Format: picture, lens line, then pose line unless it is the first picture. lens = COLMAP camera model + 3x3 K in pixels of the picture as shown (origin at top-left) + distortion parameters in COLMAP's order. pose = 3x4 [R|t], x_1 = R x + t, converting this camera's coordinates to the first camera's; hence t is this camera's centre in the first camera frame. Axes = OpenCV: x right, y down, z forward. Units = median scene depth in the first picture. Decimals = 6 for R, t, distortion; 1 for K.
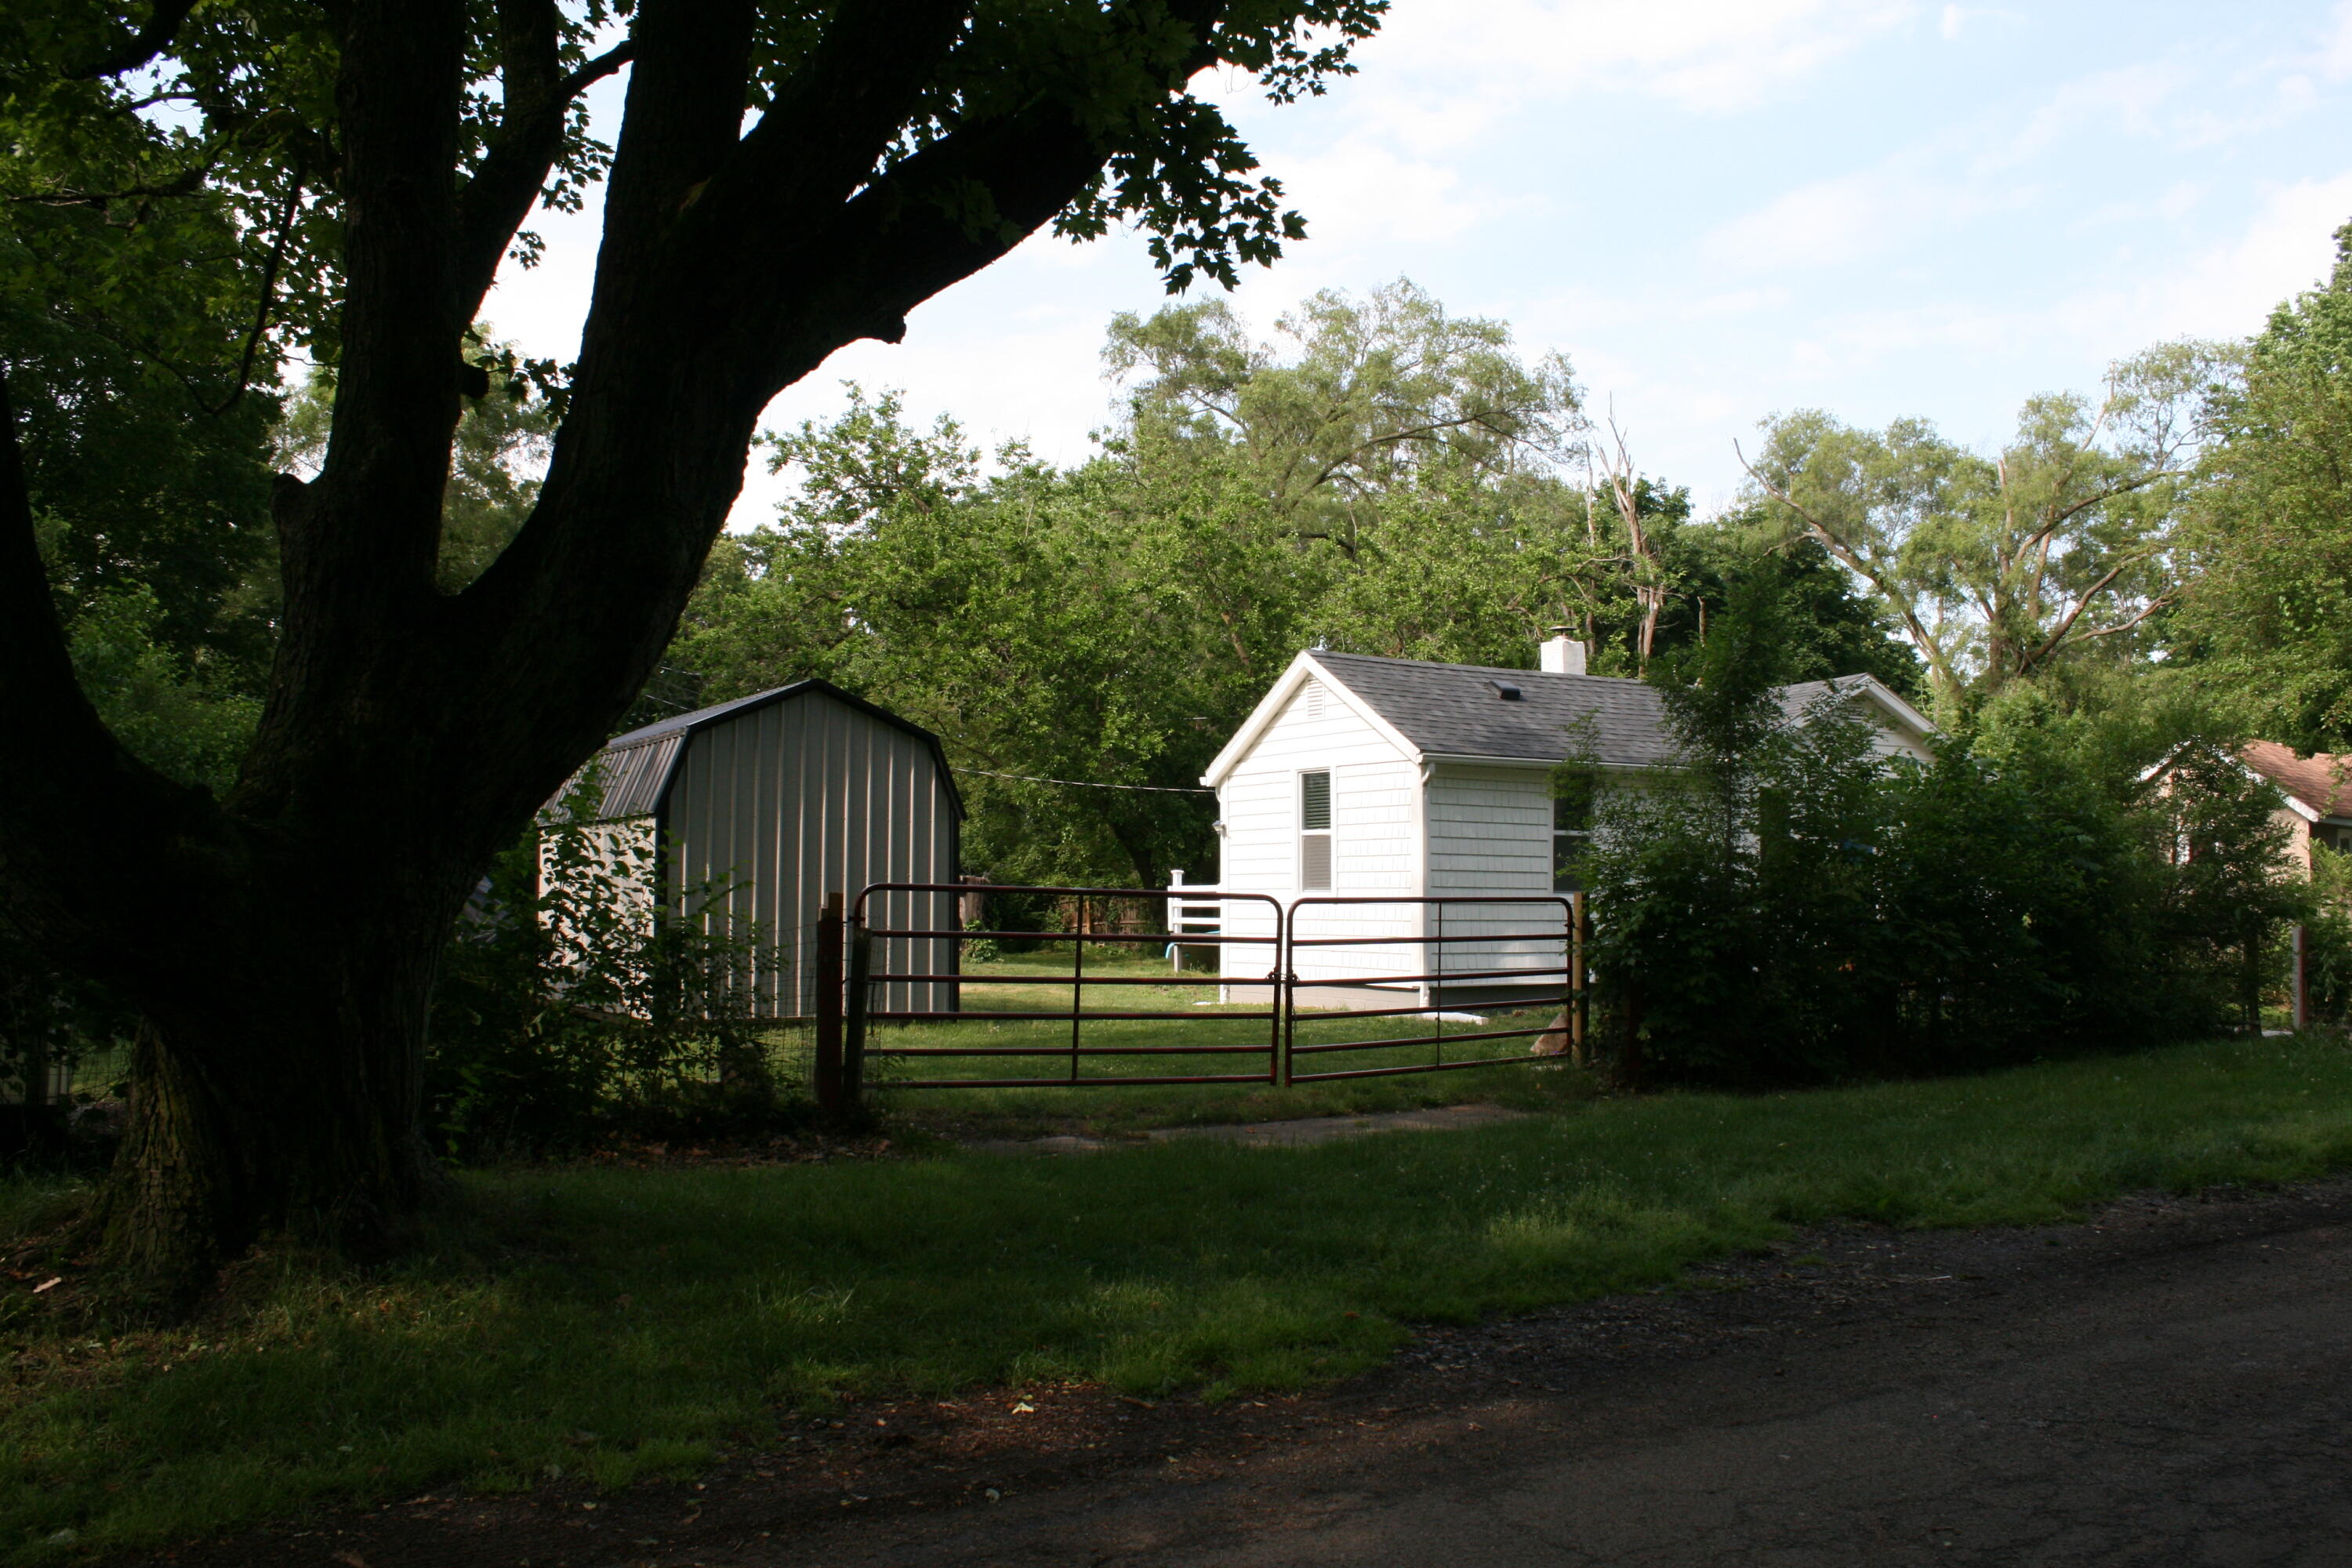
lens RADIAL K [[1982.9, 0, 1204.9], [0, 1982.9, 792.9], [0, 0, 1]] dist [-0.170581, 0.150927]
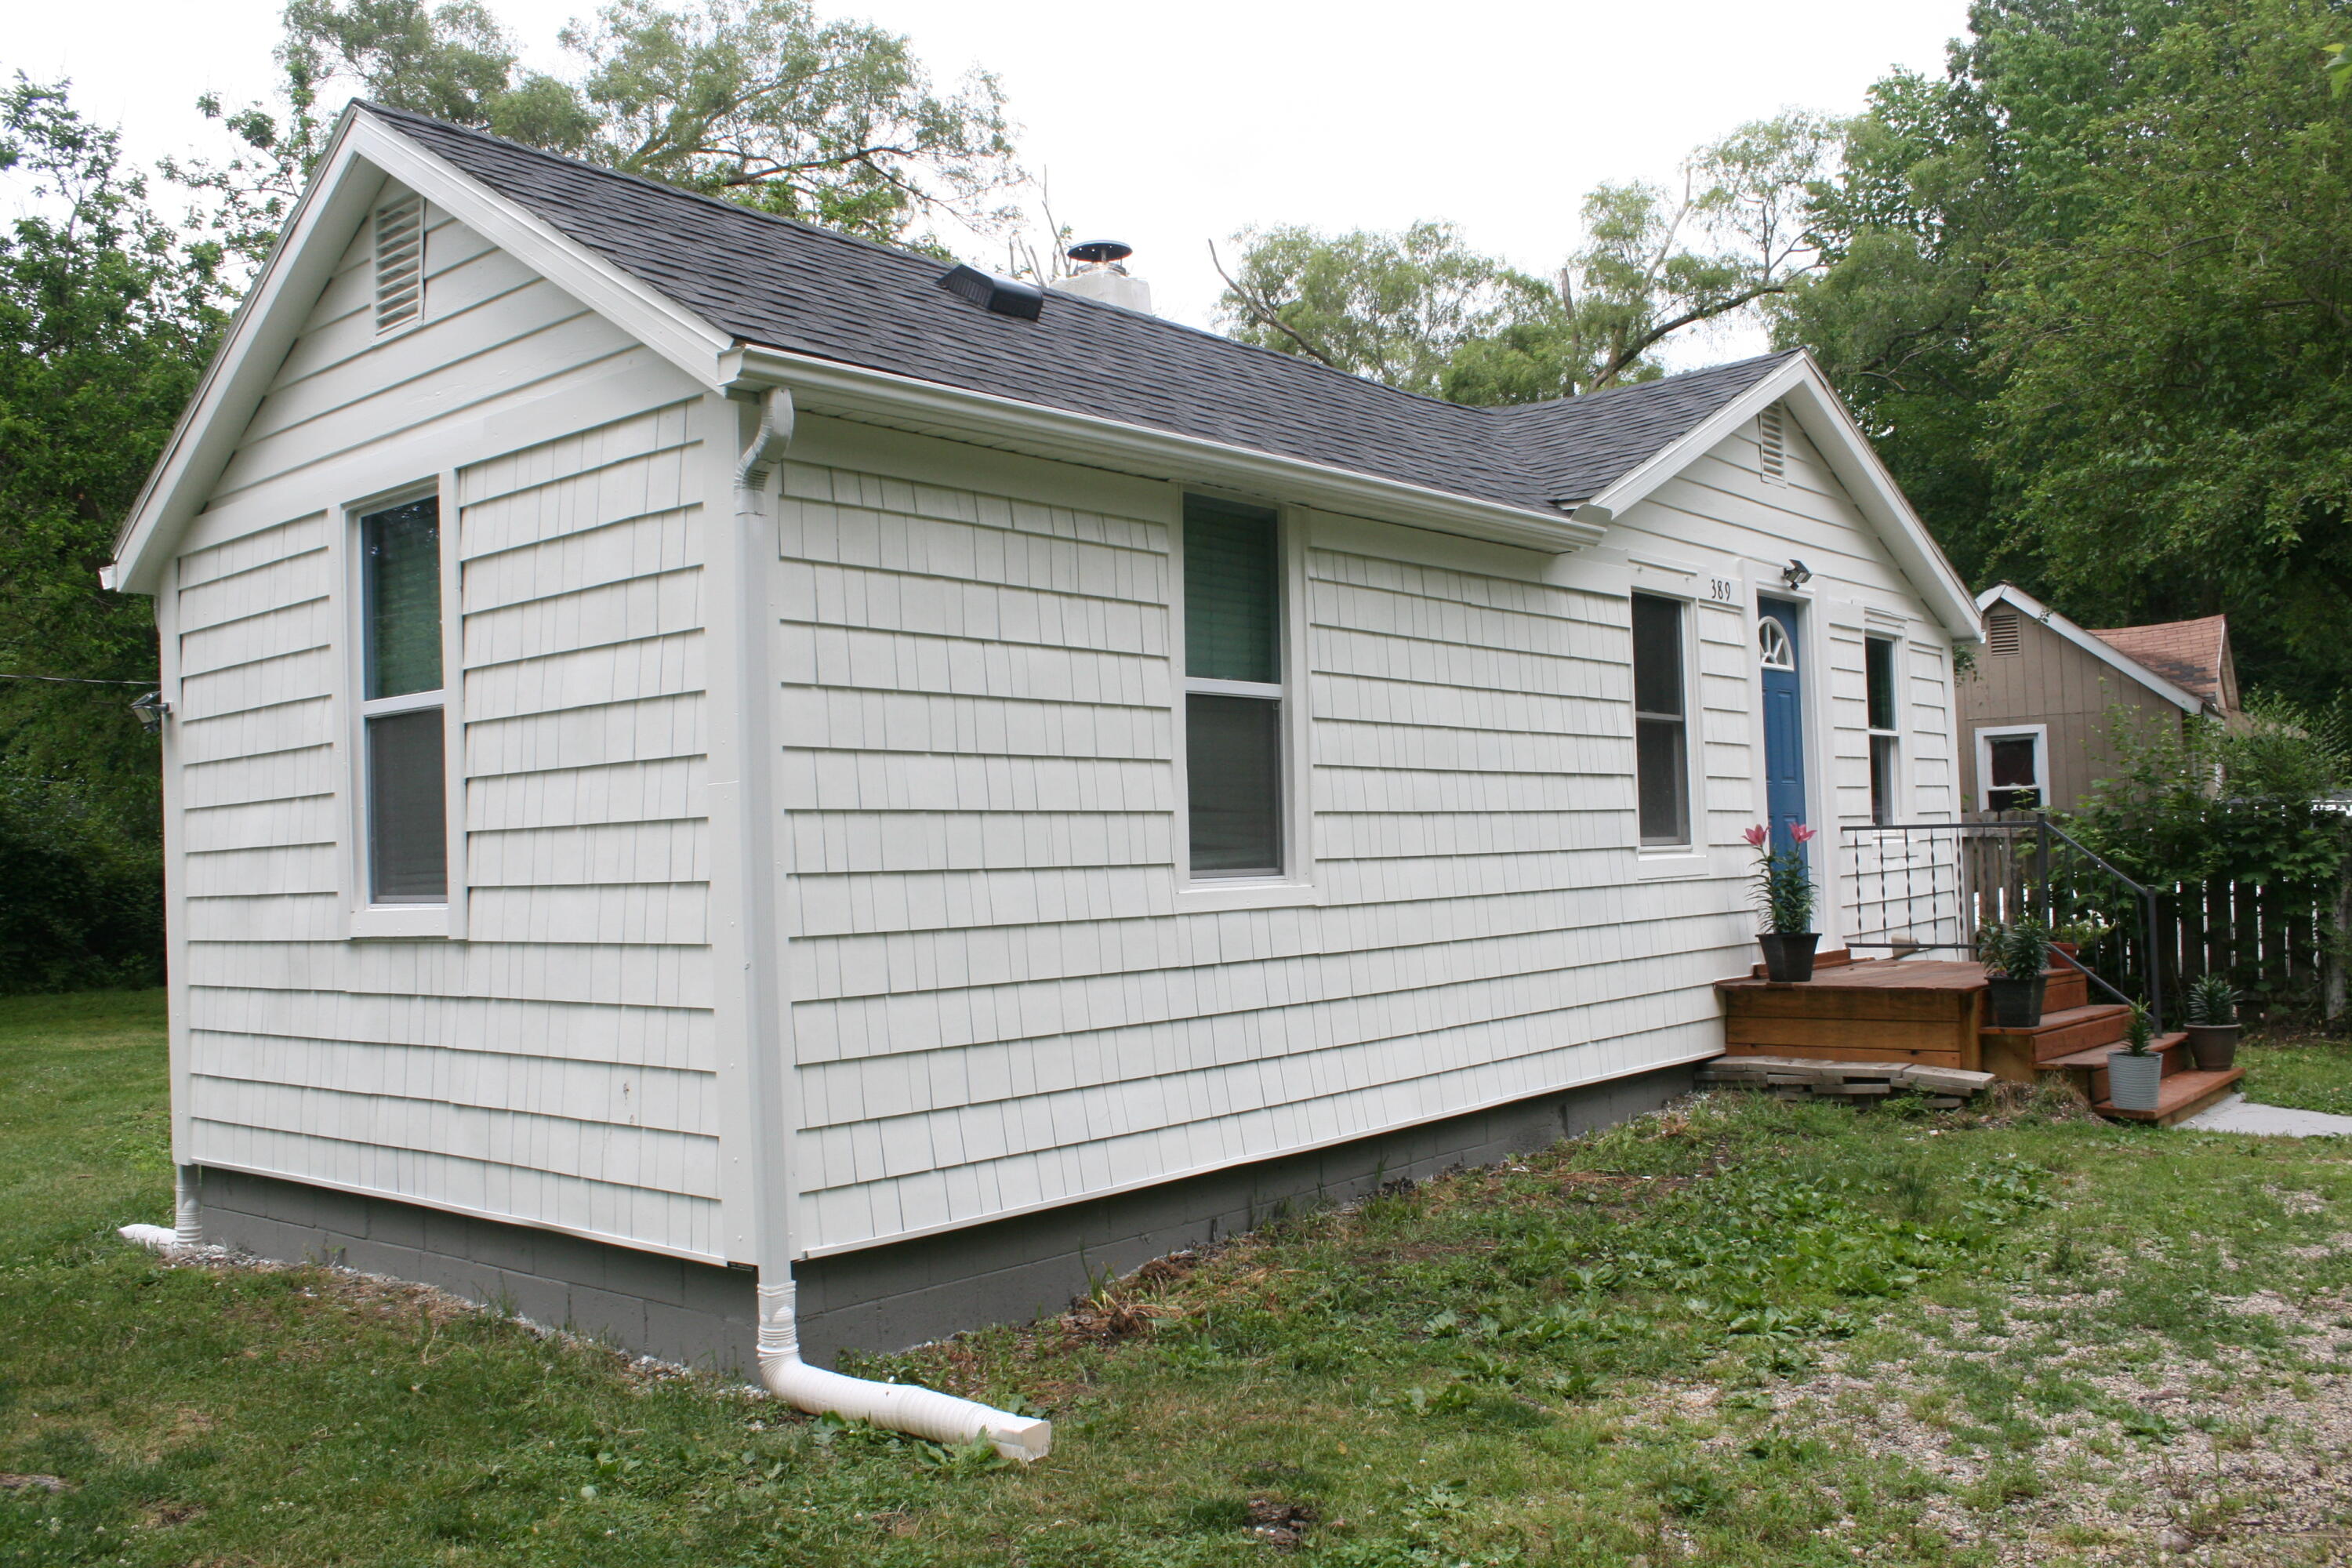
lens RADIAL K [[1901.1, 0, 1238.9], [0, 1901.1, 829.9], [0, 0, 1]] dist [-0.003991, -0.004901]
pose [[0.944972, -0.037379, 0.325008, 0.039078], [0.023660, 0.998658, 0.046061, 0.013957], [-0.326294, -0.035837, 0.944589, 0.327176]]
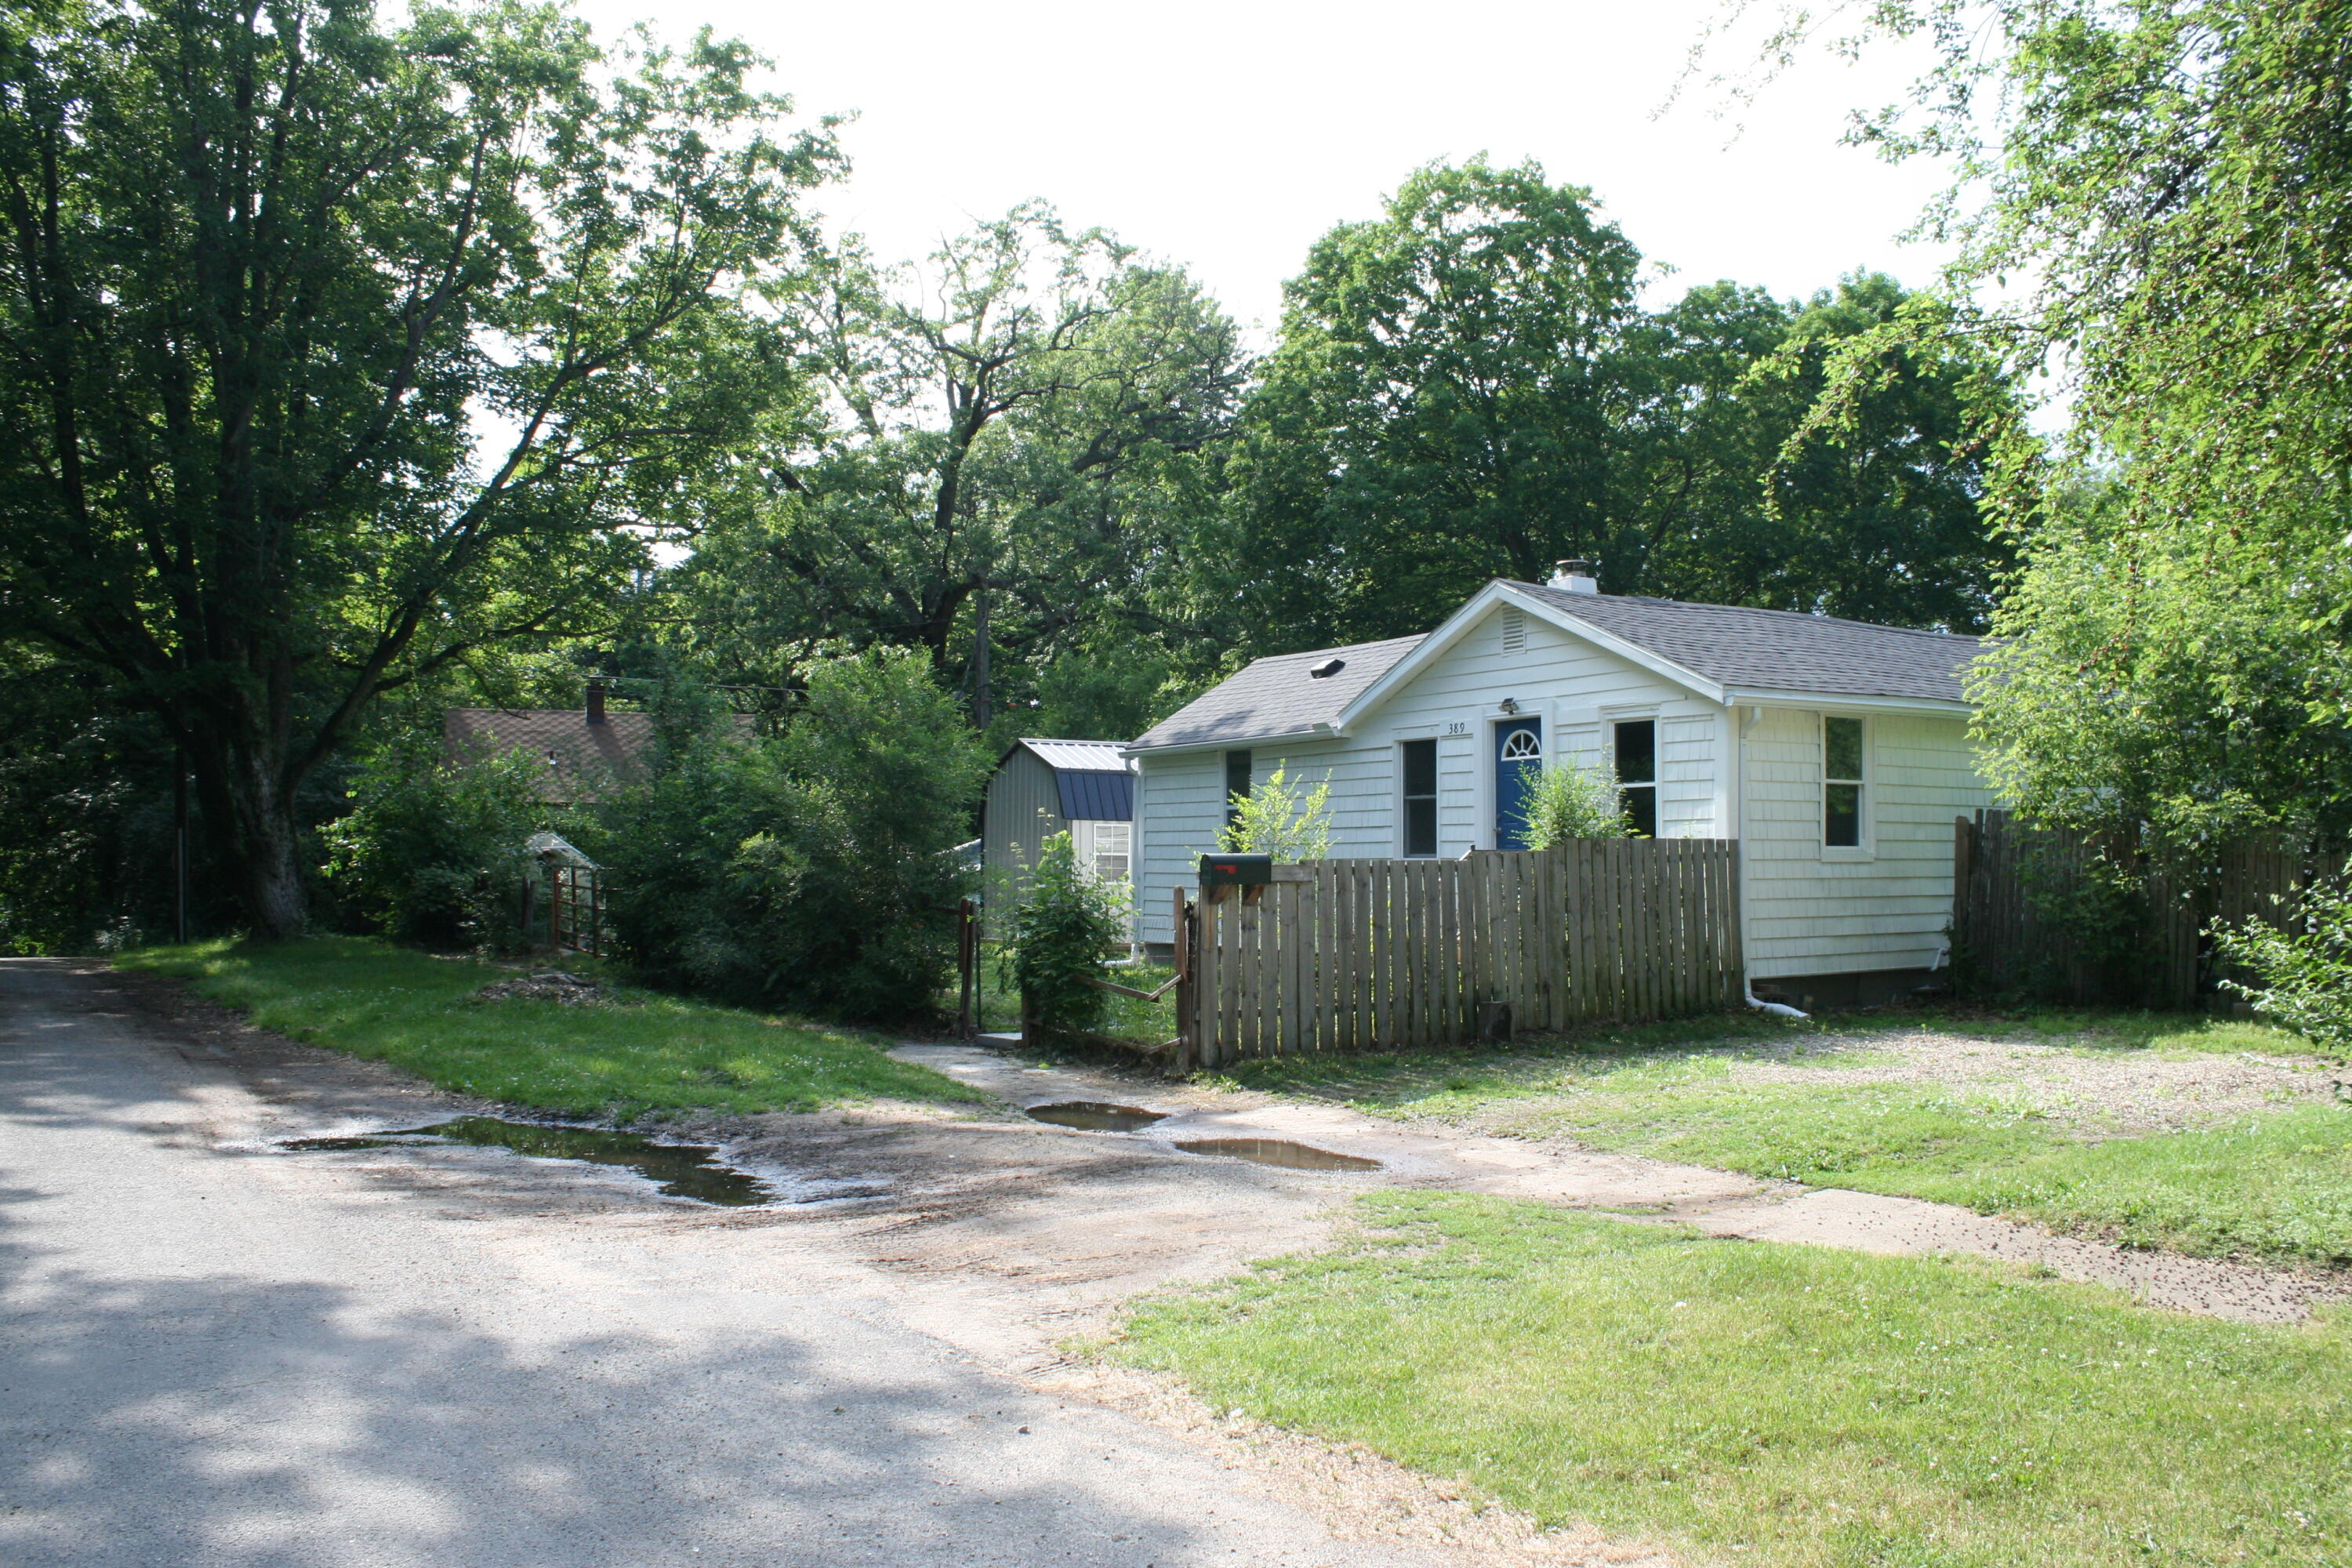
lens RADIAL K [[1982.9, 0, 1204.9], [0, 1982.9, 792.9], [0, 0, 1]] dist [-0.170581, 0.150927]
pose [[0.000135, -0.035942, -0.999354, 0.594986], [0.070961, 0.996835, -0.035842, 0.023863], [0.997479, -0.070910, 0.002685, 0.456252]]
